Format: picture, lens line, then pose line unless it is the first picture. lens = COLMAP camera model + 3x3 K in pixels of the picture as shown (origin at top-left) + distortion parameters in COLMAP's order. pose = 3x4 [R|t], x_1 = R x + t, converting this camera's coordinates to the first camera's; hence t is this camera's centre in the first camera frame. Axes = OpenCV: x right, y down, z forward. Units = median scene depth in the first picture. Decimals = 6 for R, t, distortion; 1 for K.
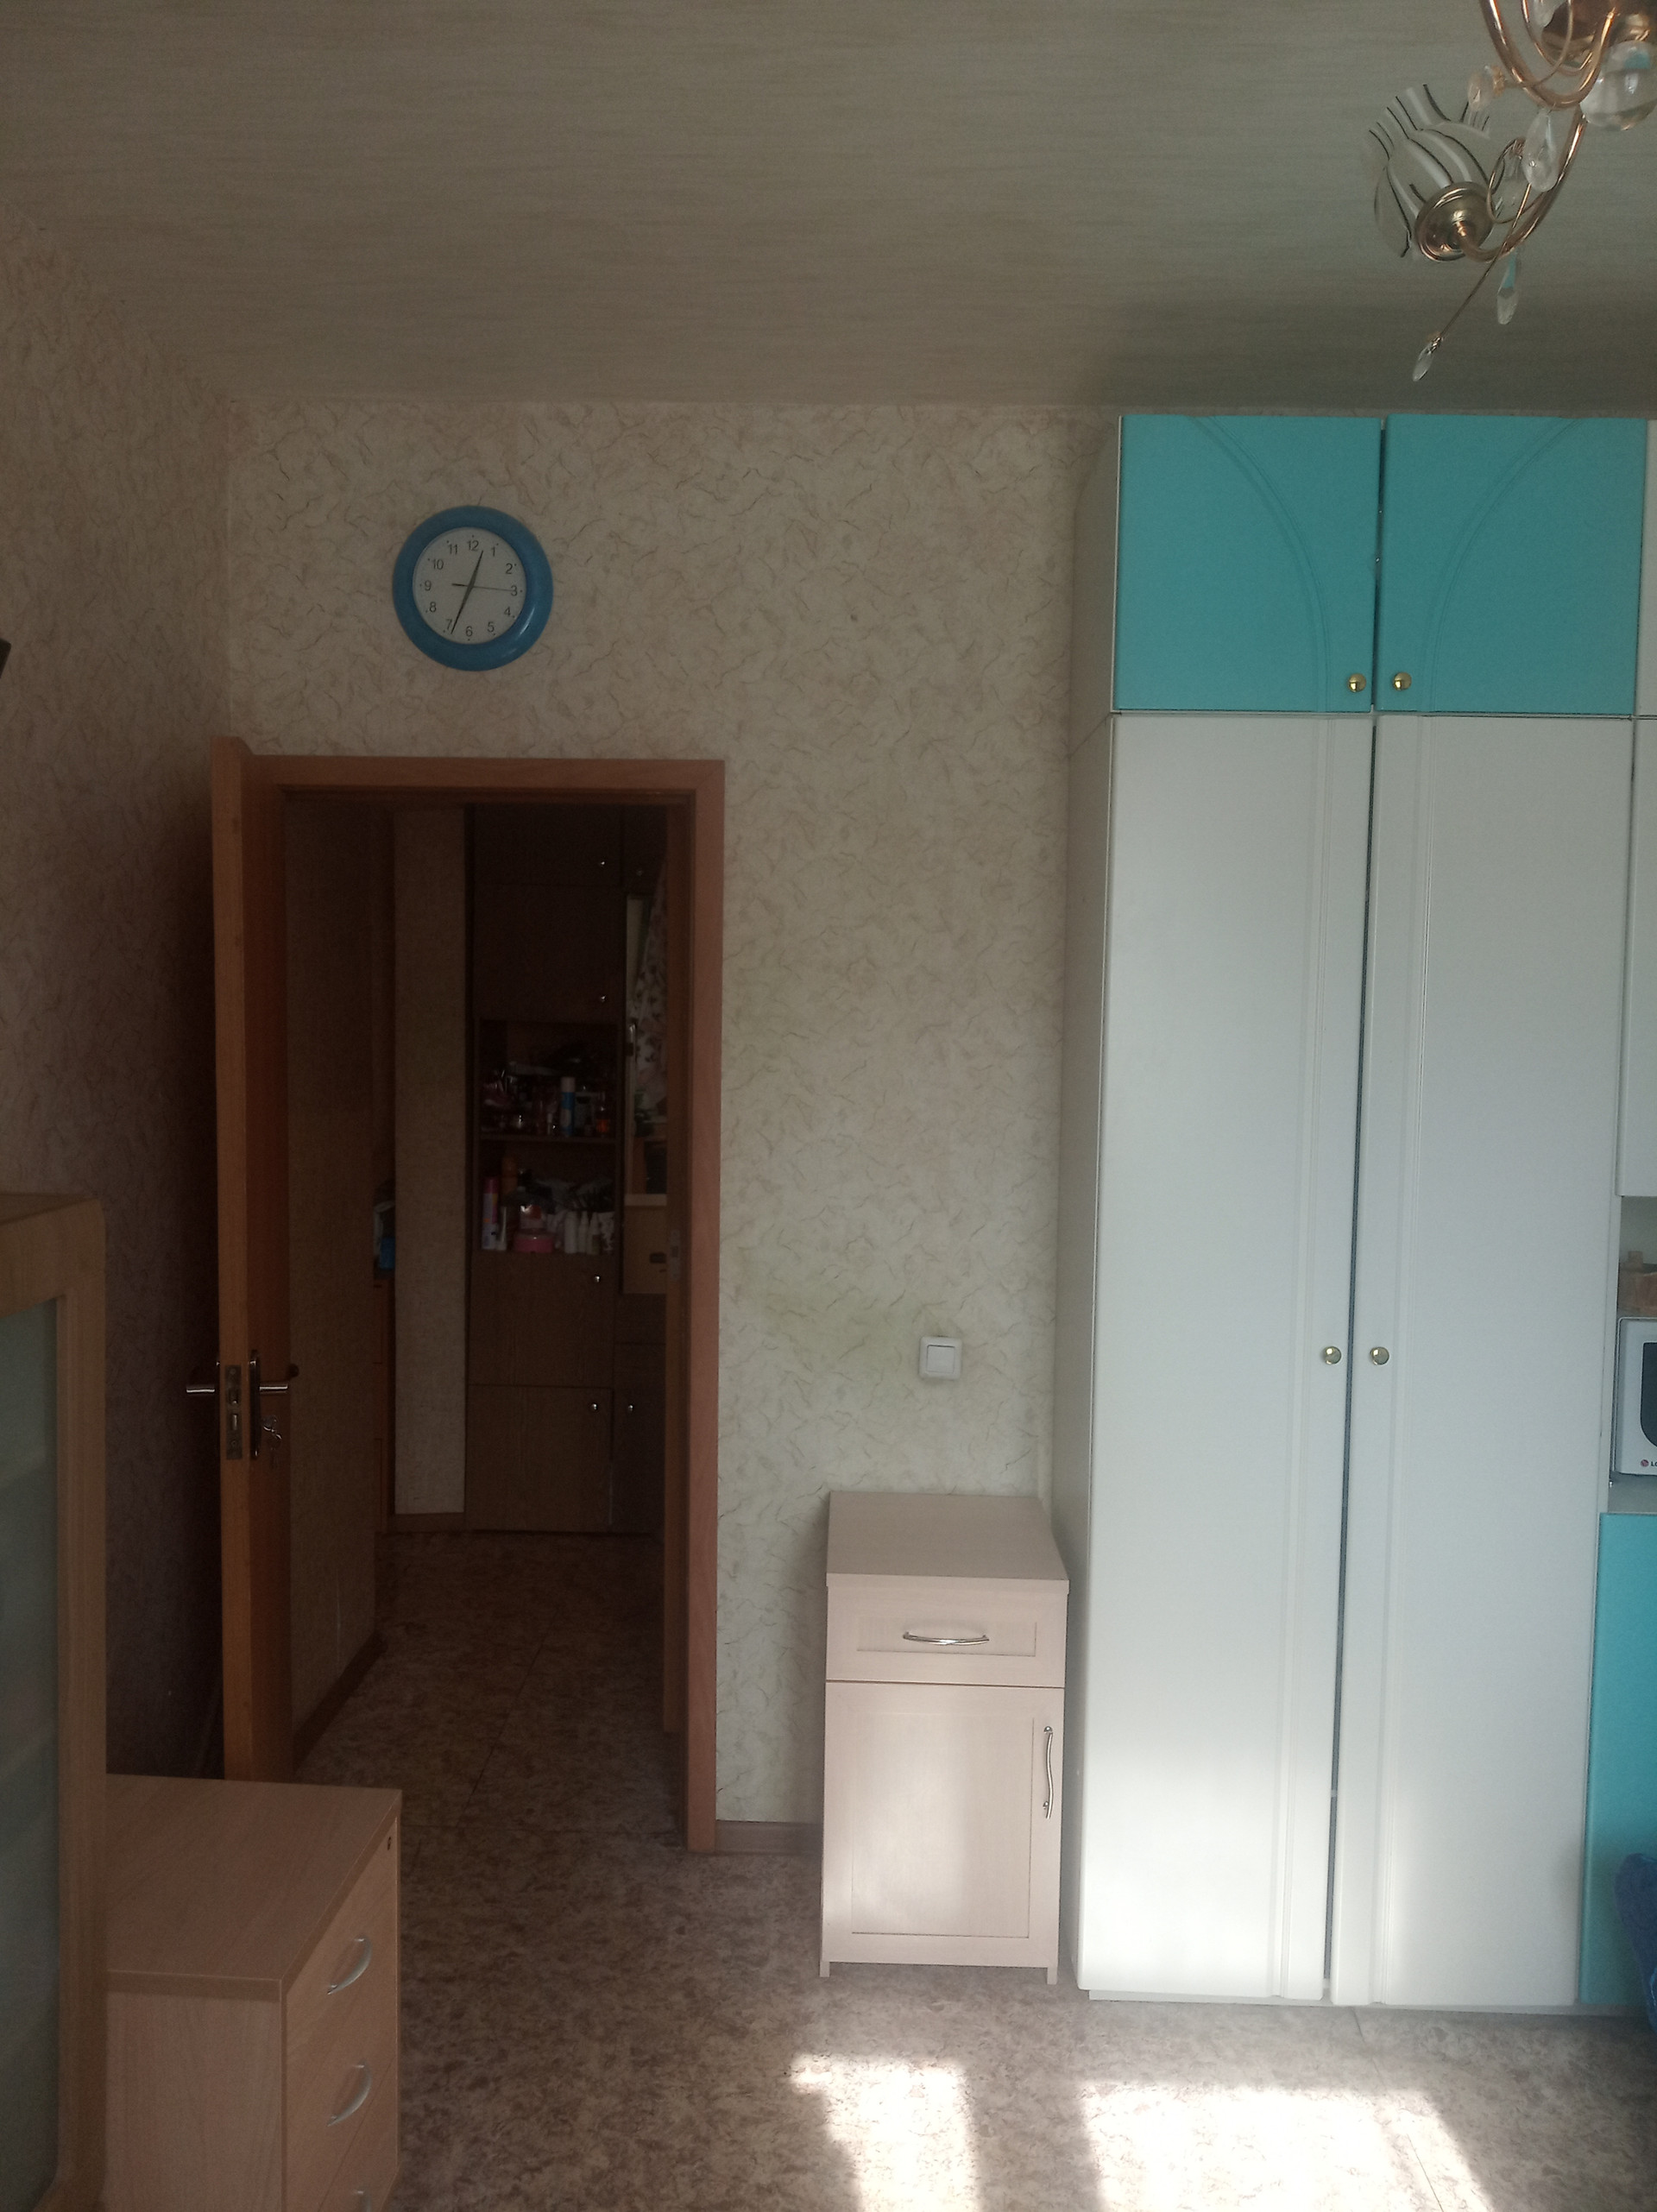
lens RADIAL K [[1770.8, 0, 828.5], [0, 1770.8, 1106.0], [0, 0, 1]] dist [0.001935, 0.000108]
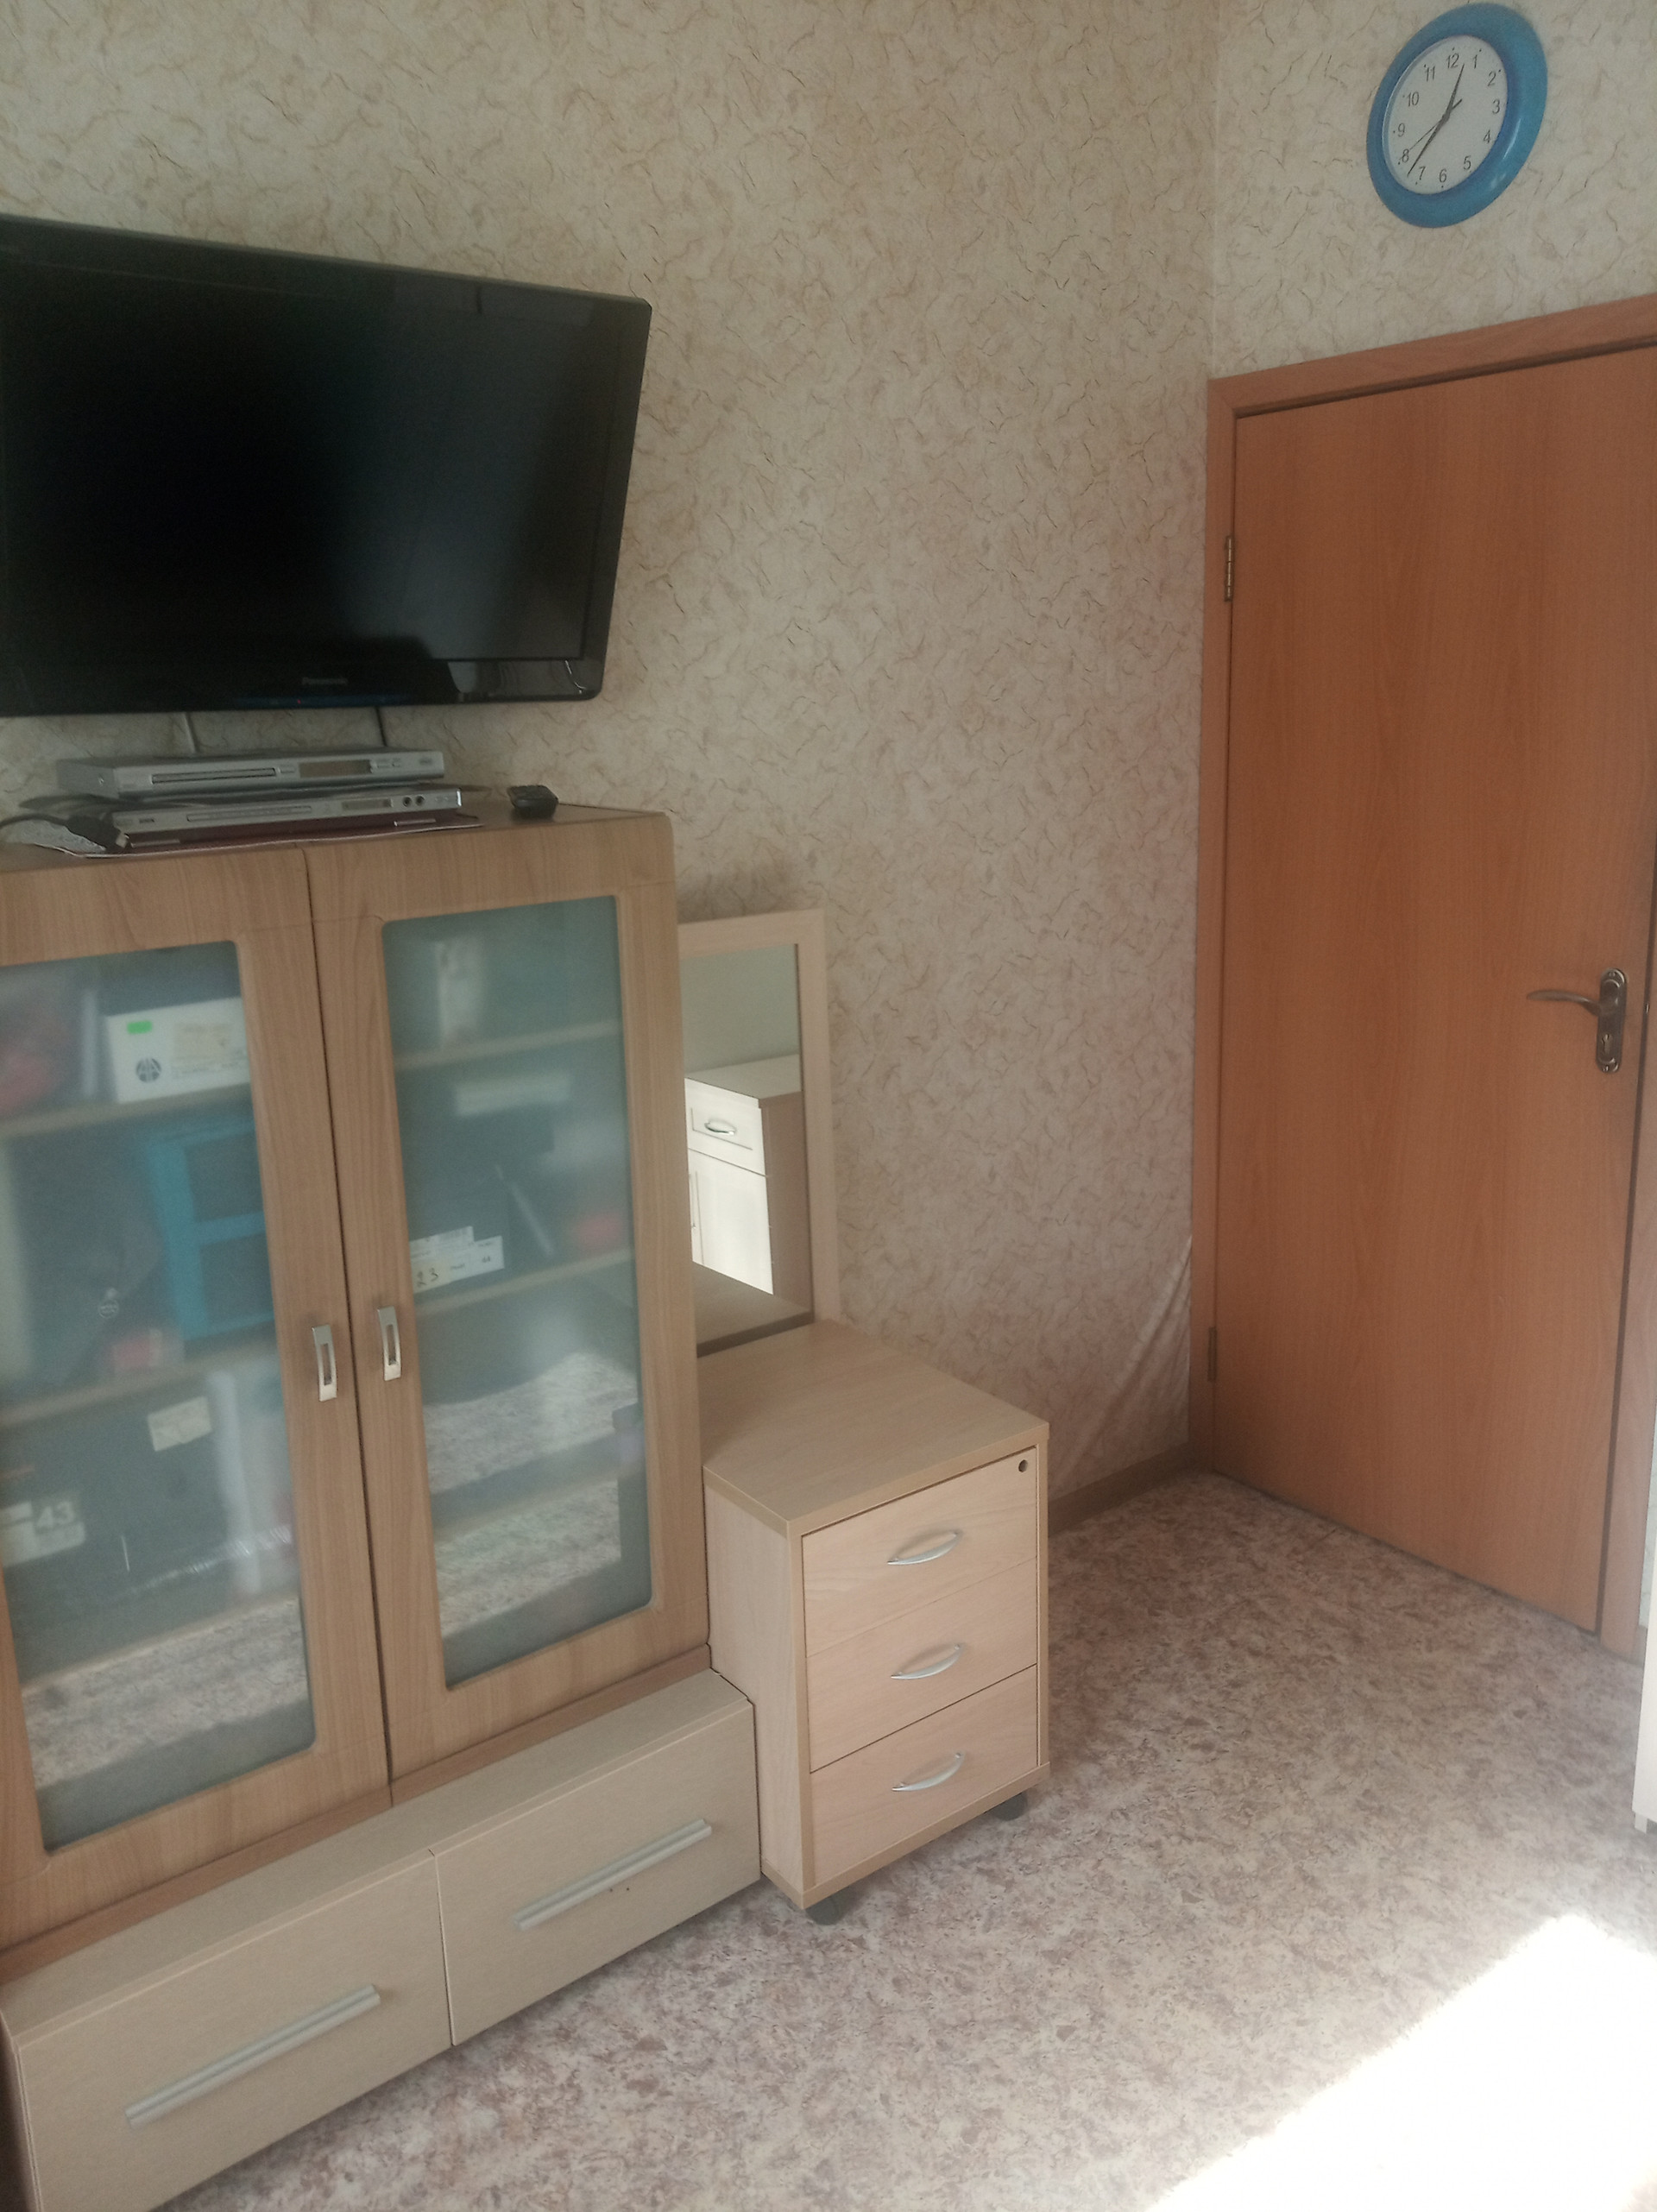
lens RADIAL K [[1777.9, 0, 828.5], [0, 1777.9, 1106.0], [0, 0, 1]] dist [-0.001751, 0.019761]
pose [[0.620106, 0.147327, -0.770561, 0.347050], [-0.017660, 0.984581, 0.174034, 0.023998], [0.784319, -0.094311, 0.613146, 0.228203]]
